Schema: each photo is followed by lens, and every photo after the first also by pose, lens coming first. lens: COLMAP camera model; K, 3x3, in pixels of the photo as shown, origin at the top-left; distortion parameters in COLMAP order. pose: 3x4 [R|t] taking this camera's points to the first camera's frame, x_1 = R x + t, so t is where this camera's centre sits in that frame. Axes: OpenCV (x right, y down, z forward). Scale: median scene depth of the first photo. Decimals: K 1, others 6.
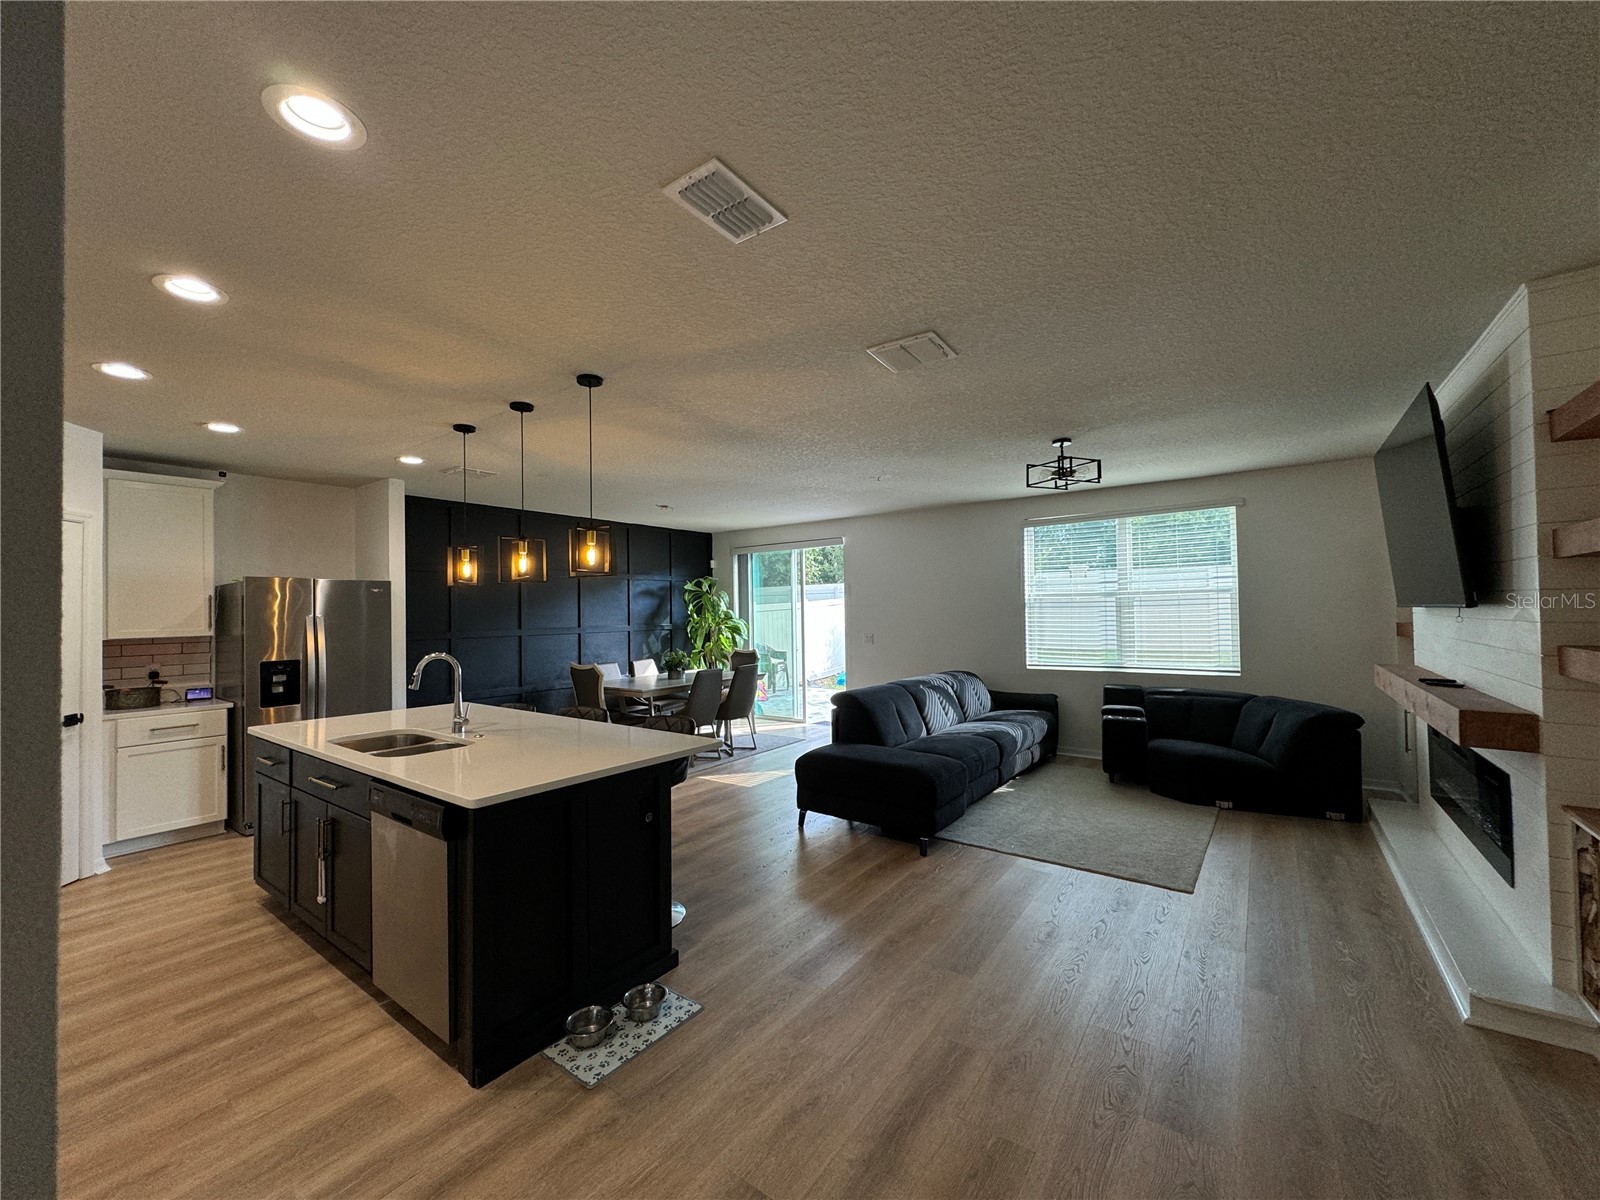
lens RADIAL K [[637.1, 0, 796.5], [0, 637.1, 597.2], [0, 0, 1]] dist [-0.006906, 0.000780]
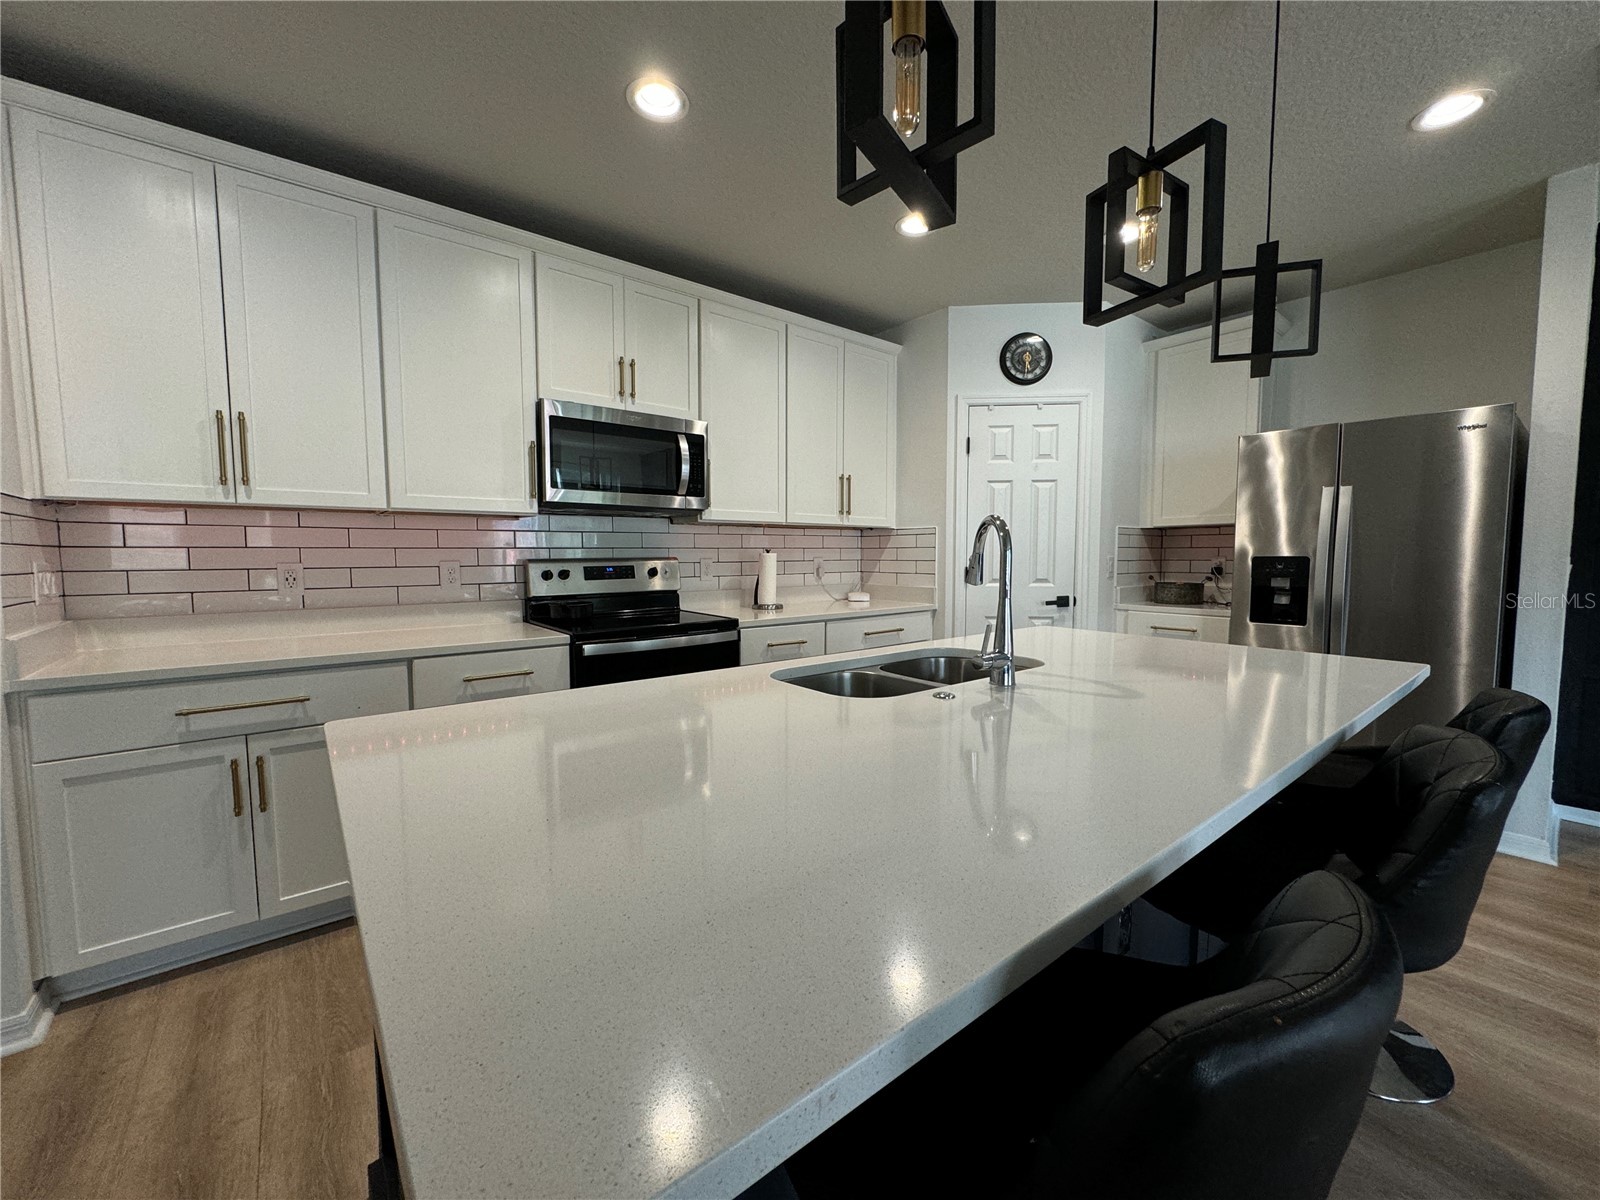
lens RADIAL K [[637.1, 0, 799.3], [0, 637.1, 605.2], [0, 0, 1]] dist [-0.006906, 0.000780]
pose [[-0.261528, 0.089982, -0.960993, -0.037539], [0.030496, 0.995918, 0.084953, 0.079146], [0.964714, -0.007089, -0.263204, 0.689351]]
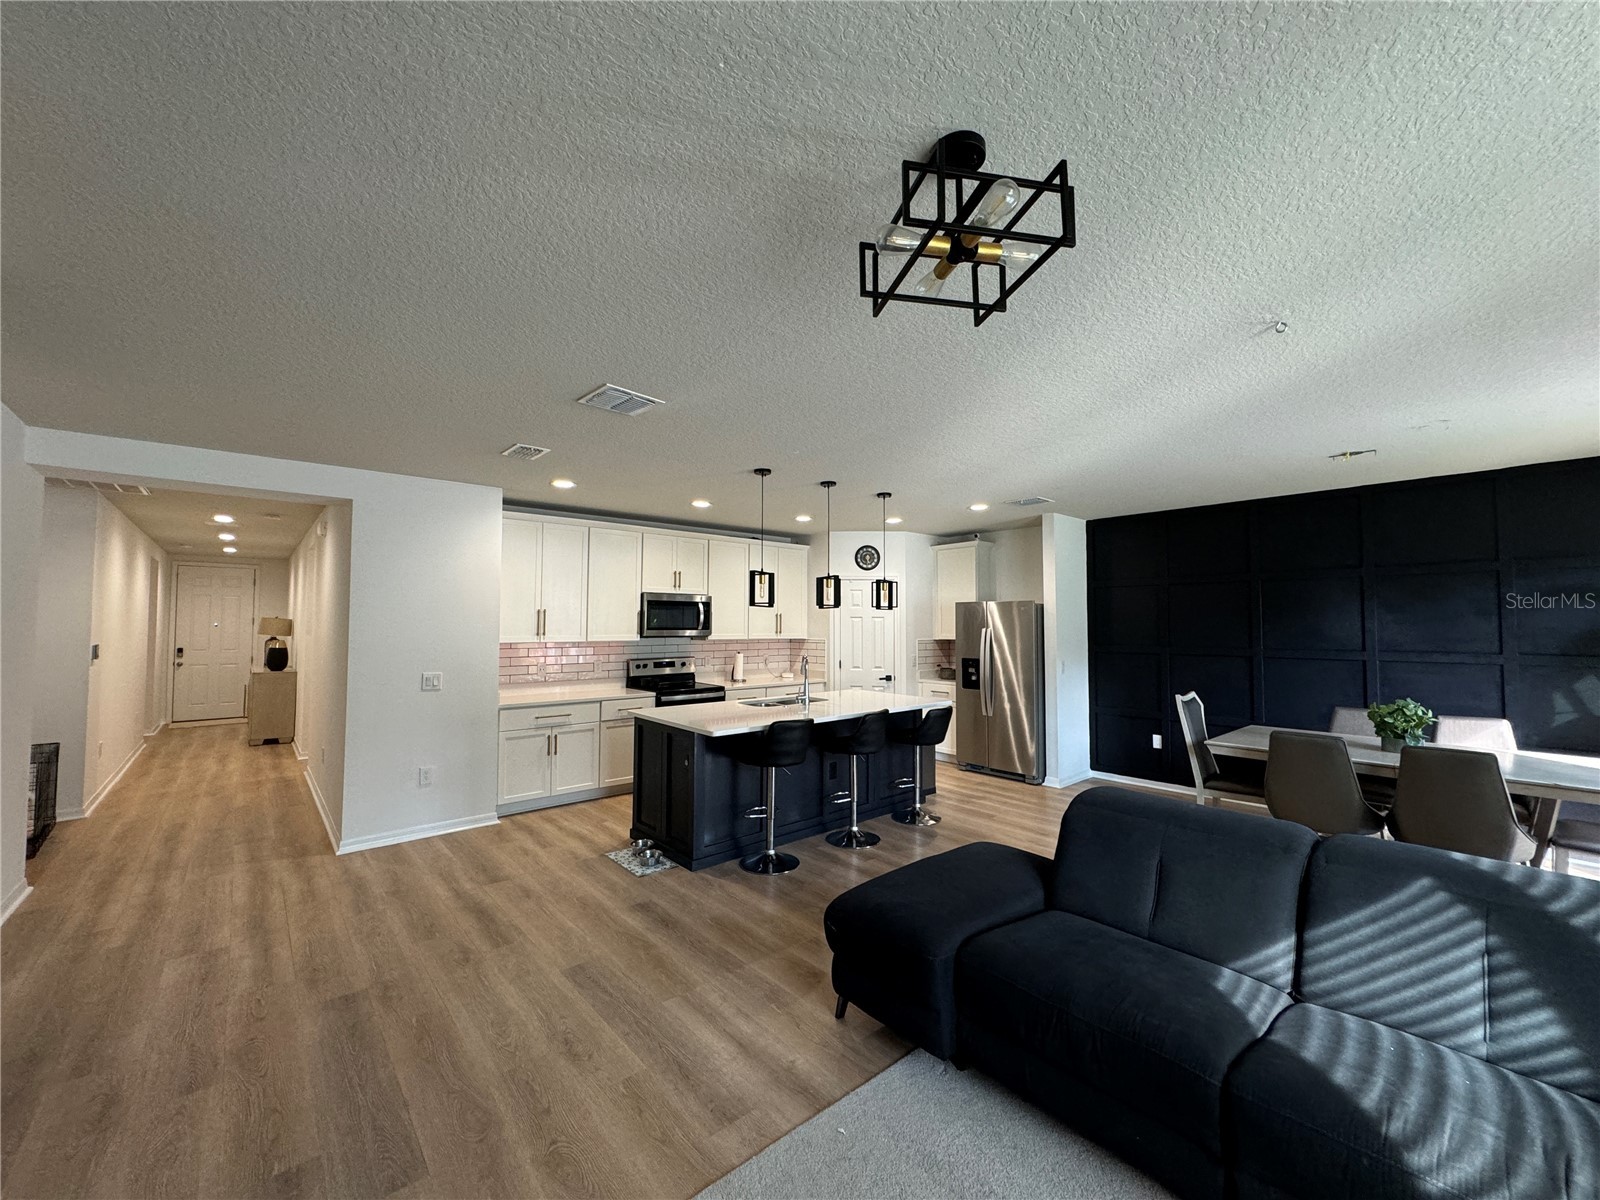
lens RADIAL K [[637.1, 0, 800.1], [0, 637.1, 599.3], [0, 0, 1]] dist [-0.006906, 0.000780]
pose [[-0.223894, -0.027575, -0.974223, 0.722950], [0.025670, 0.999086, -0.034178, 0.003452], [0.974275, -0.032660, -0.222982, 0.950979]]
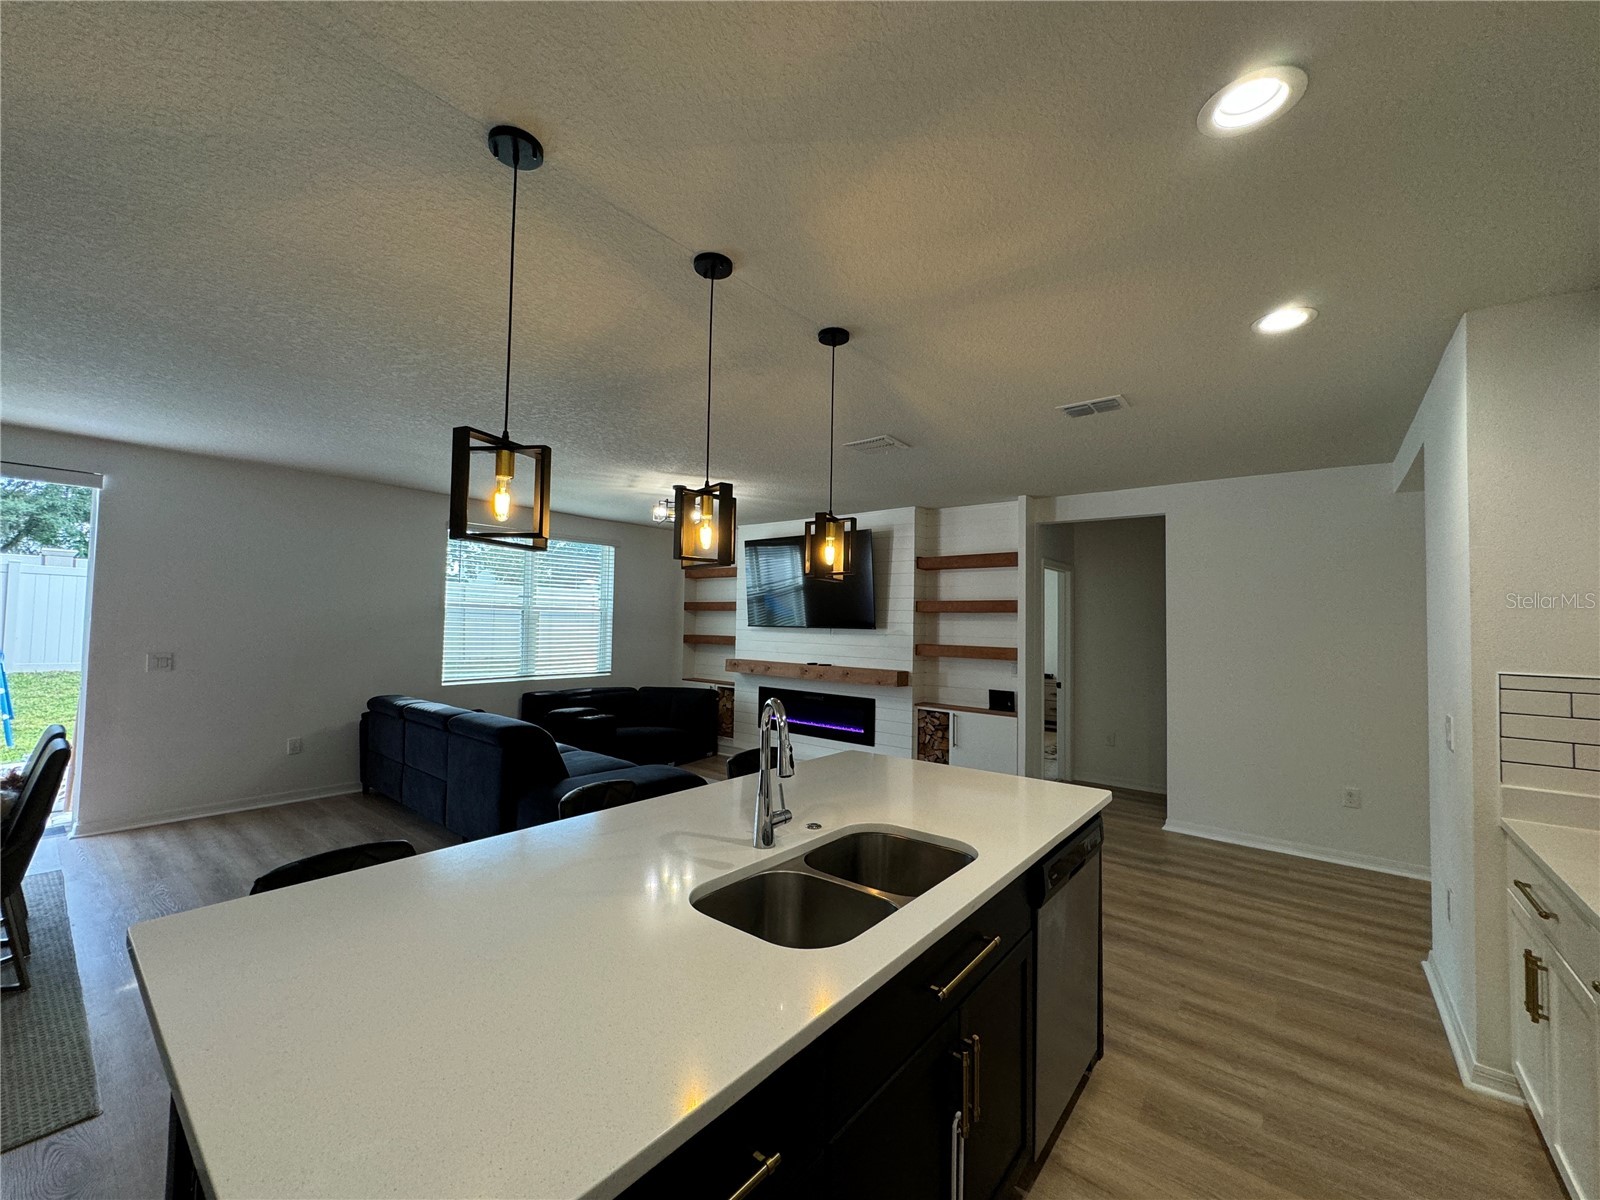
lens RADIAL K [[637.1, 0, 803.8], [0, 637.1, 600.6], [0, 0, 1]] dist [-0.006906, 0.000780]
pose [[0.054473, 0.053668, 0.997072, -0.754764], [-0.042664, 0.997768, -0.051375, 0.024842], [-0.997603, -0.039741, 0.056641, 0.664080]]
